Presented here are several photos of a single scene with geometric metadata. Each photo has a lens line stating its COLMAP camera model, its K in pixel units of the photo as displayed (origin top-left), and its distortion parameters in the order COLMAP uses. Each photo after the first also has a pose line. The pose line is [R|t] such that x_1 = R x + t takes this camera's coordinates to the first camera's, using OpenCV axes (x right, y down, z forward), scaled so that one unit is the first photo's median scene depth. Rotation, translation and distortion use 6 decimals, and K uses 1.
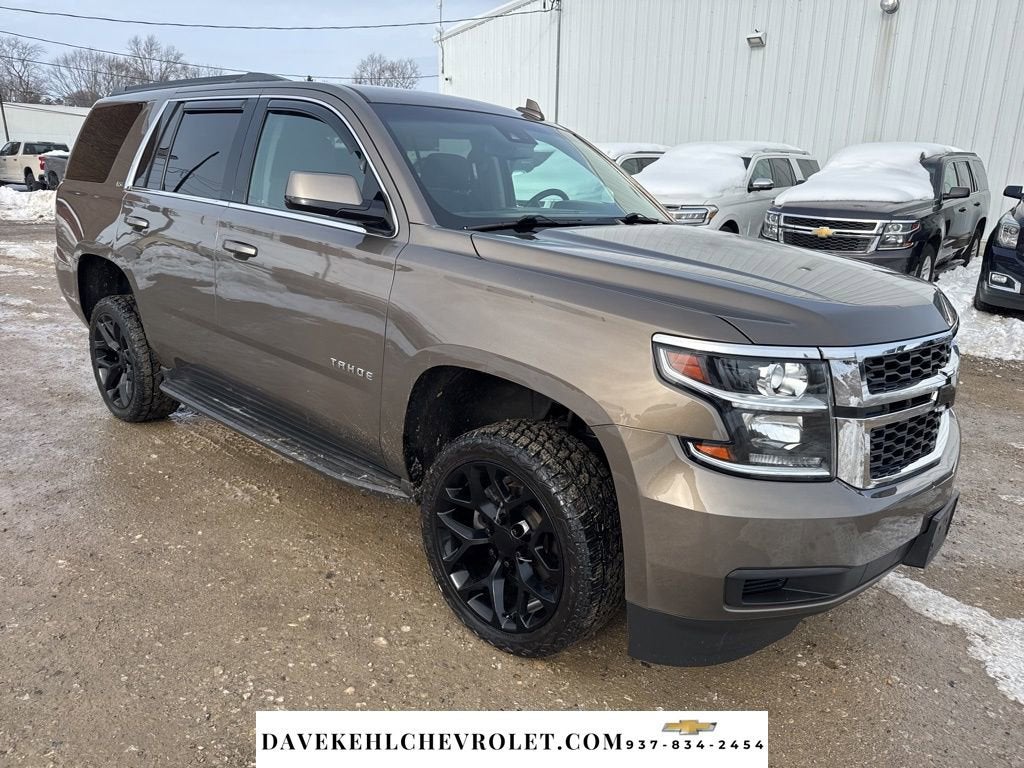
lens RADIAL K [[727.5, 0, 517.4], [0, 727.5, 382.2], [0, 0, 1]] dist [0.068907, -0.086425]
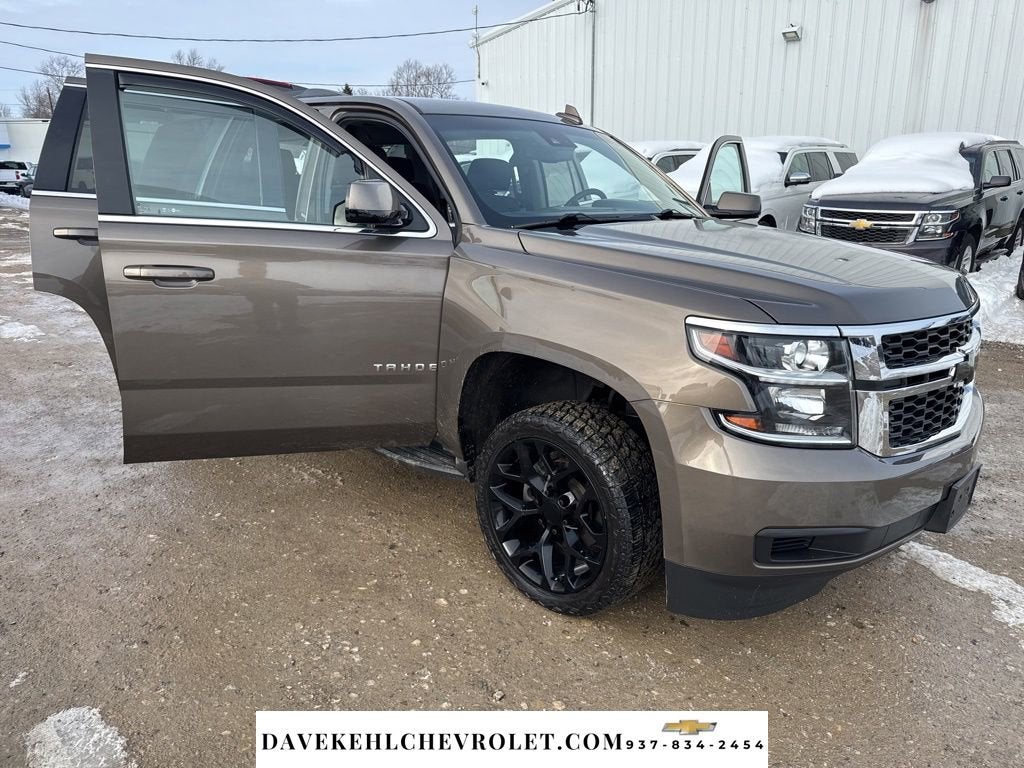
lens RADIAL K [[727.5, 0, 517.4], [0, 727.5, 382.2], [0, 0, 1]] dist [0.068907, -0.086425]
pose [[0.998566, -0.012778, -0.051979, -0.010589], [0.012699, 0.999918, -0.001851, 0.025484], [0.051998, 0.001188, 0.998646, -0.097093]]
